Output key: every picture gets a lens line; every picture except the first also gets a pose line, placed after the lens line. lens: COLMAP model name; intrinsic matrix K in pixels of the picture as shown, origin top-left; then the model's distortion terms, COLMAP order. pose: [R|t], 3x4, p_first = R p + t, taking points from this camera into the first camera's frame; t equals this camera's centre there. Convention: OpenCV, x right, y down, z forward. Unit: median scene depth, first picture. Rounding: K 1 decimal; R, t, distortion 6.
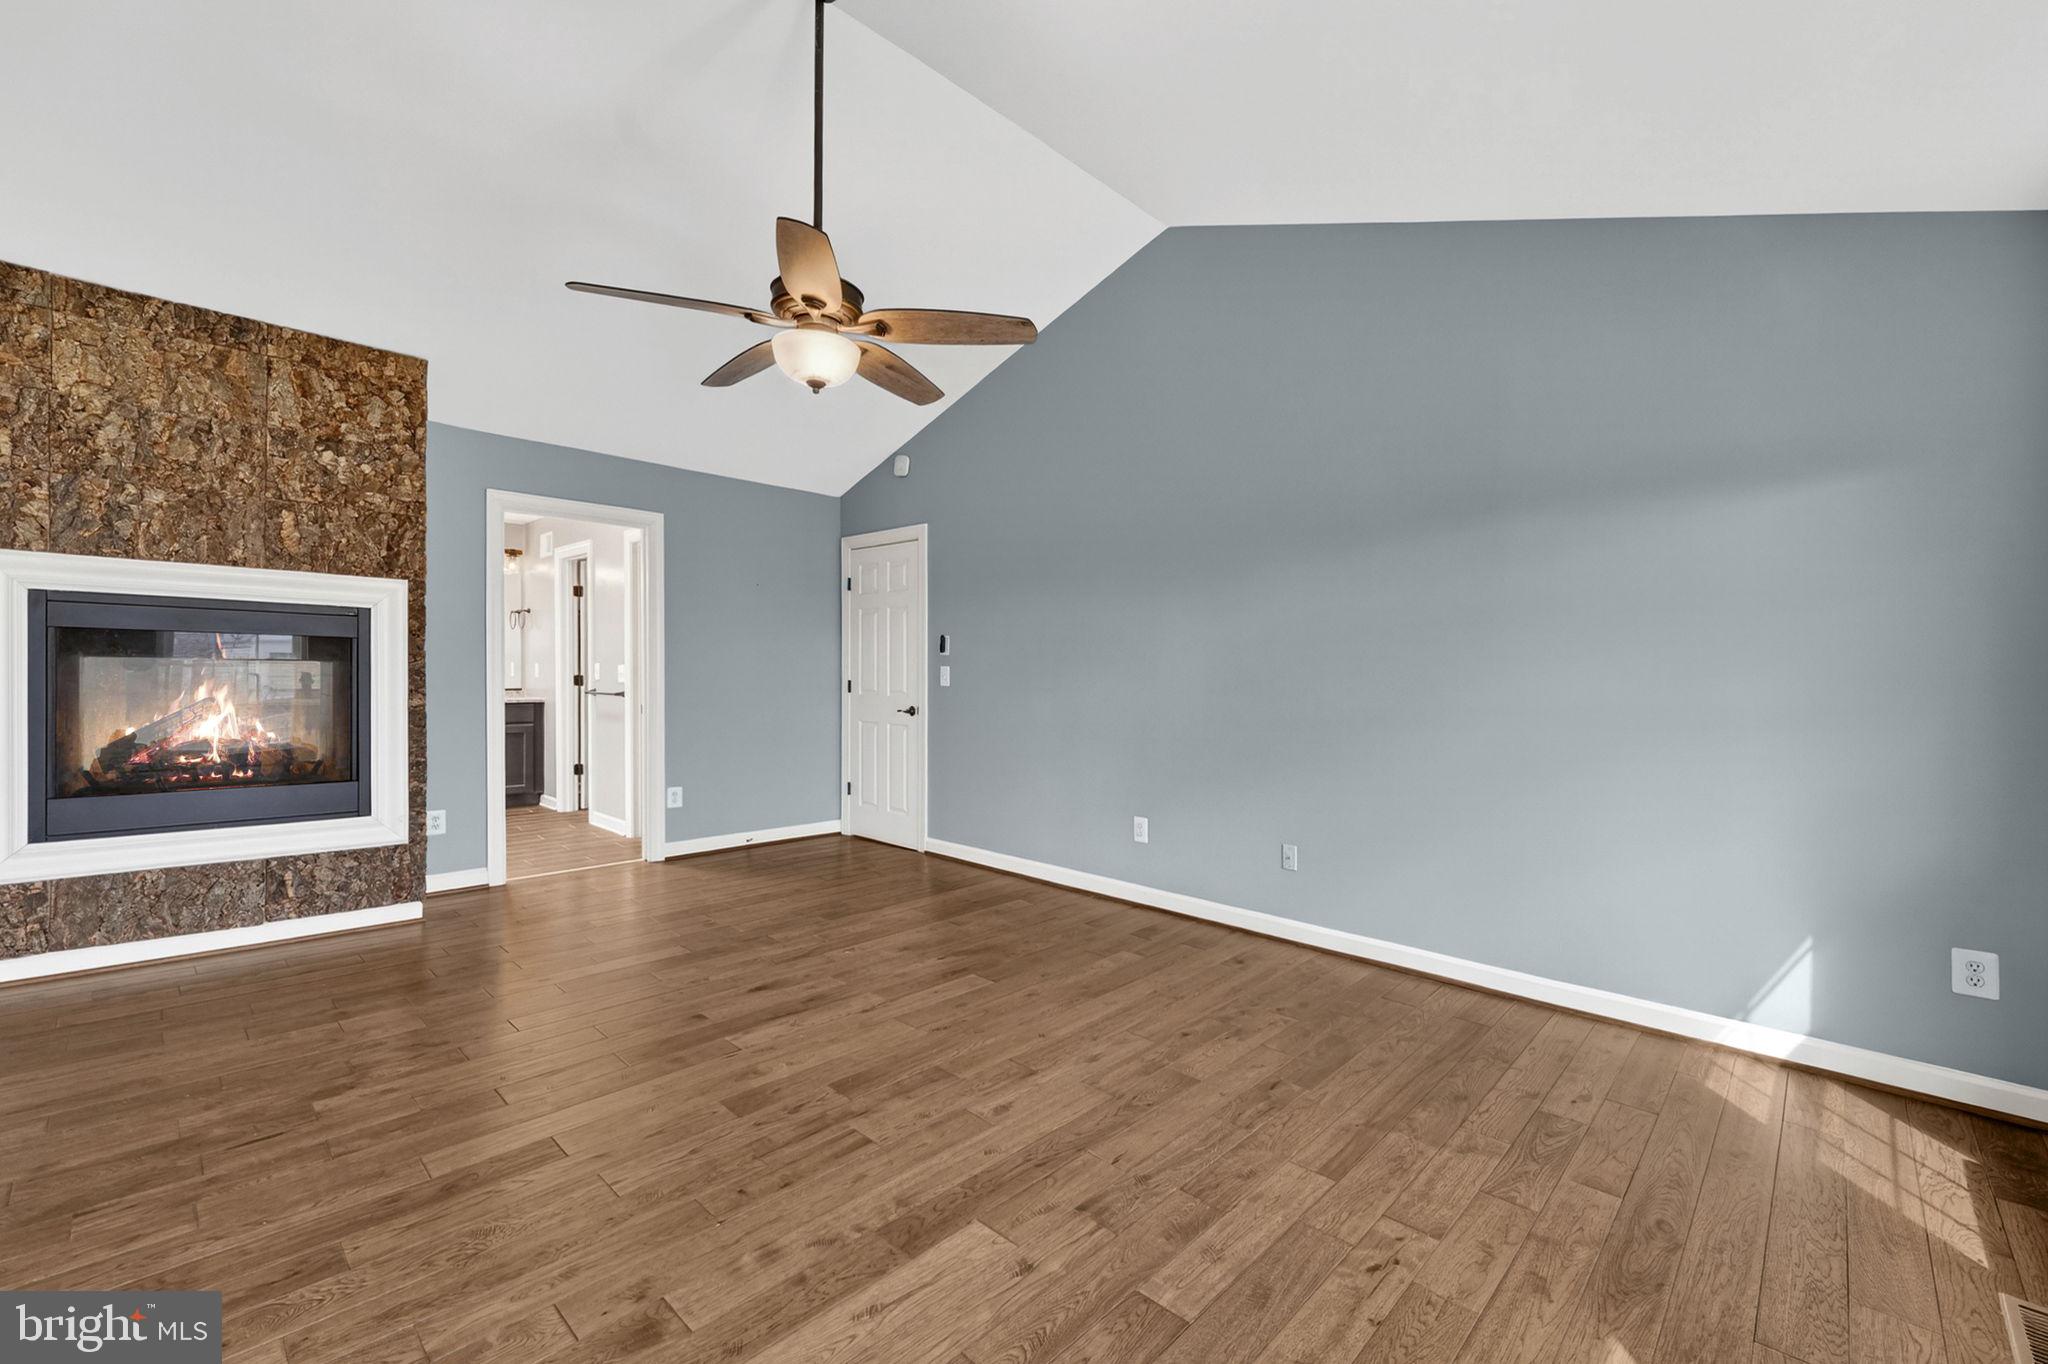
lens RADIAL K [[847.3, 0, 1027.0], [0, 847.3, 691.3], [0, 0, 1]] dist [-0.001884, -0.000481]
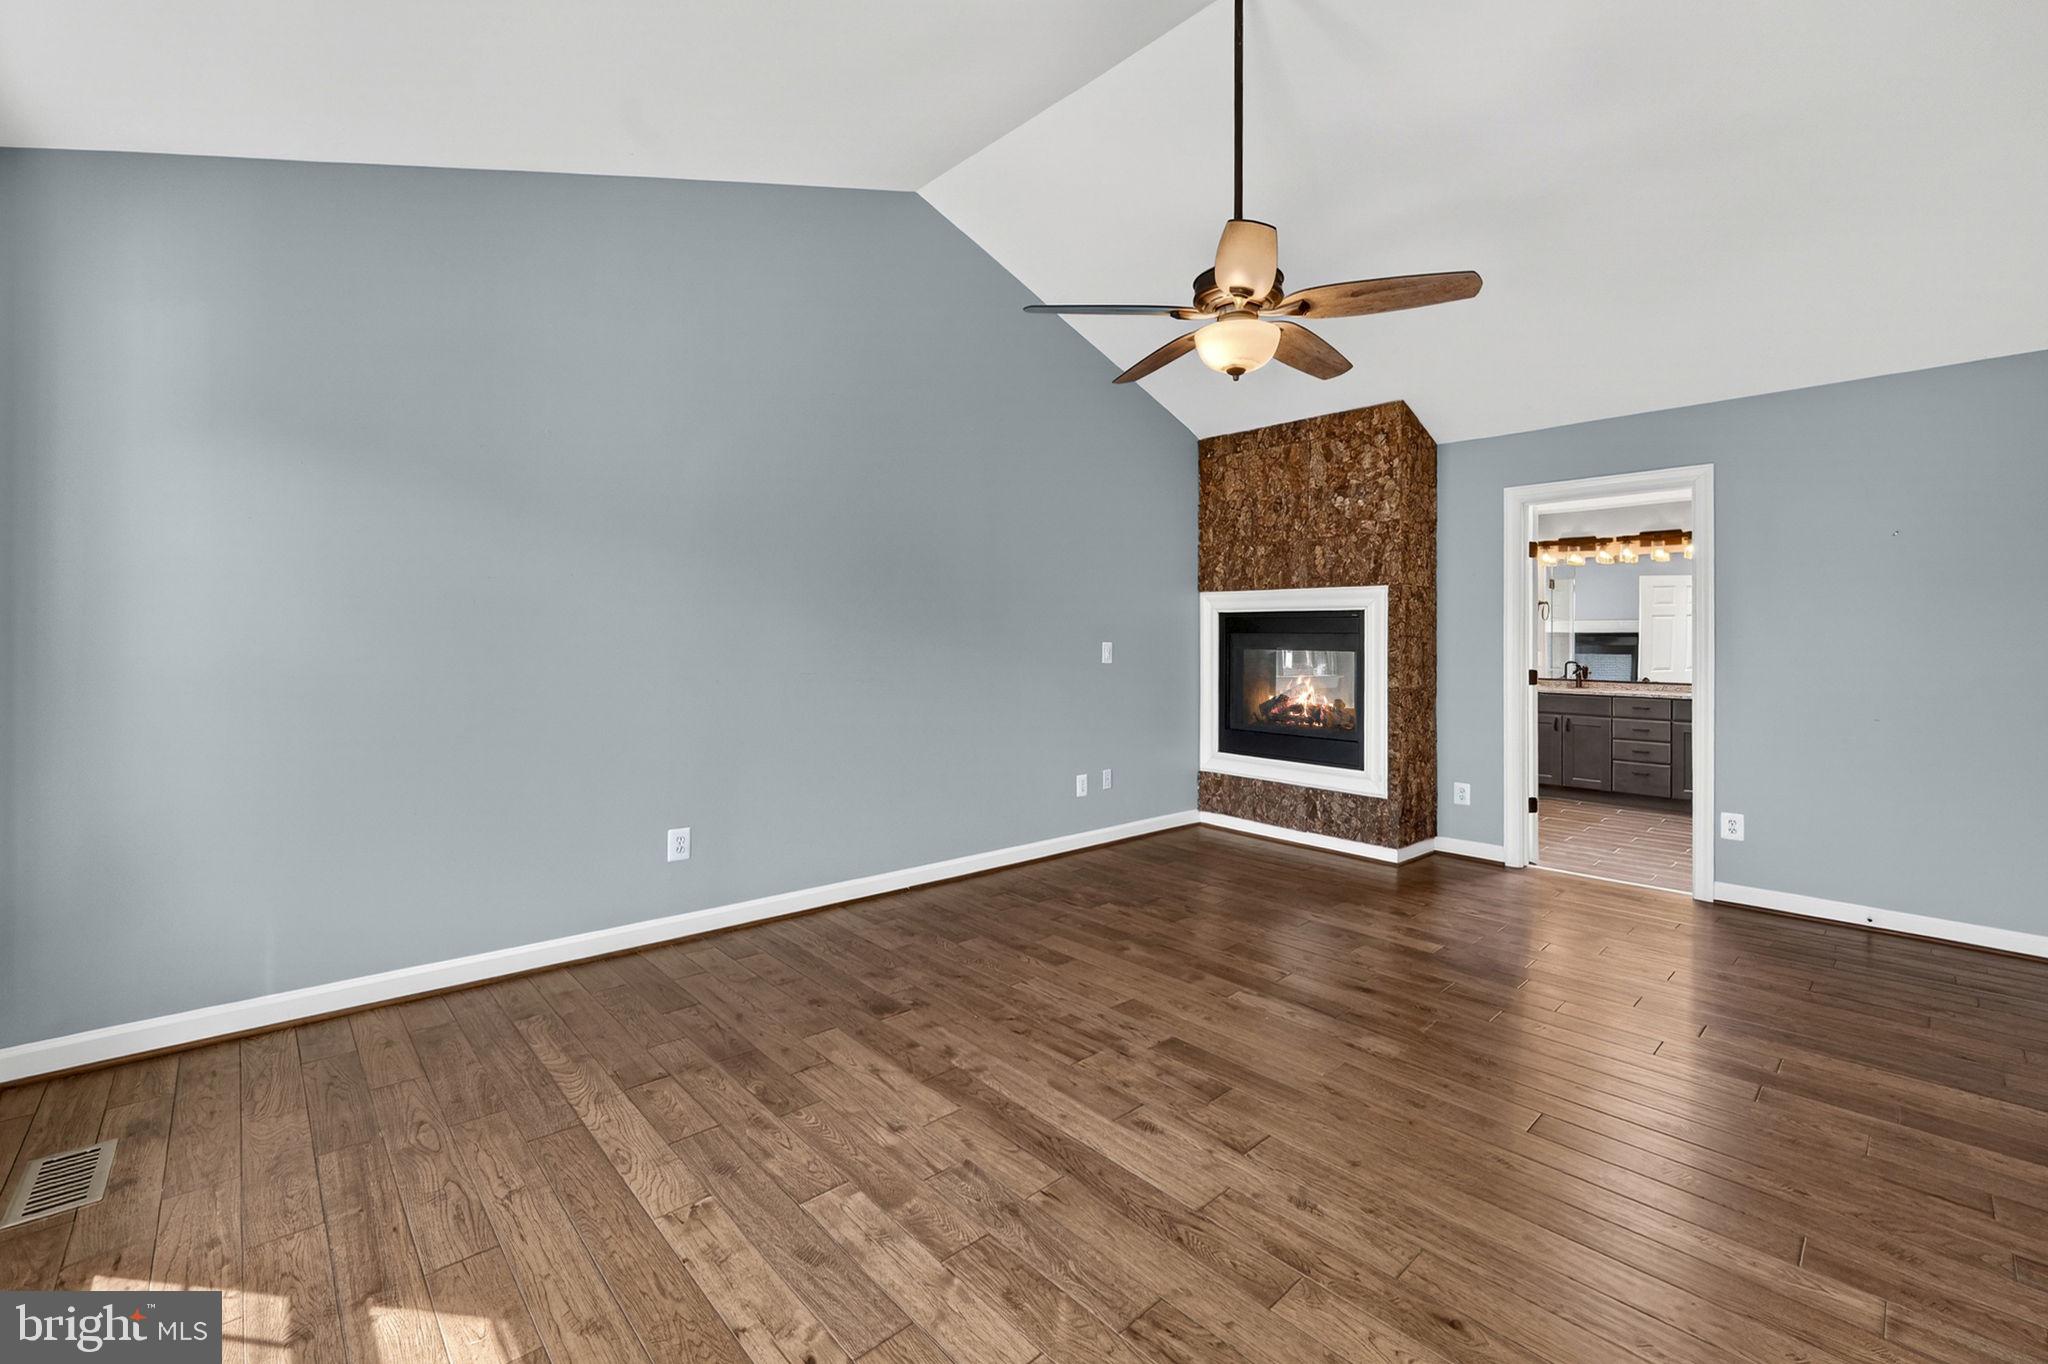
lens RADIAL K [[847.3, 0, 1027.0], [0, 847.3, 691.3], [0, 0, 1]] dist [-0.001884, -0.000481]
pose [[-0.053435, 0.036809, -0.997893, 0.614643], [-0.037169, 0.998555, 0.038824, -0.006251], [0.997879, 0.039165, -0.051990, 0.630788]]
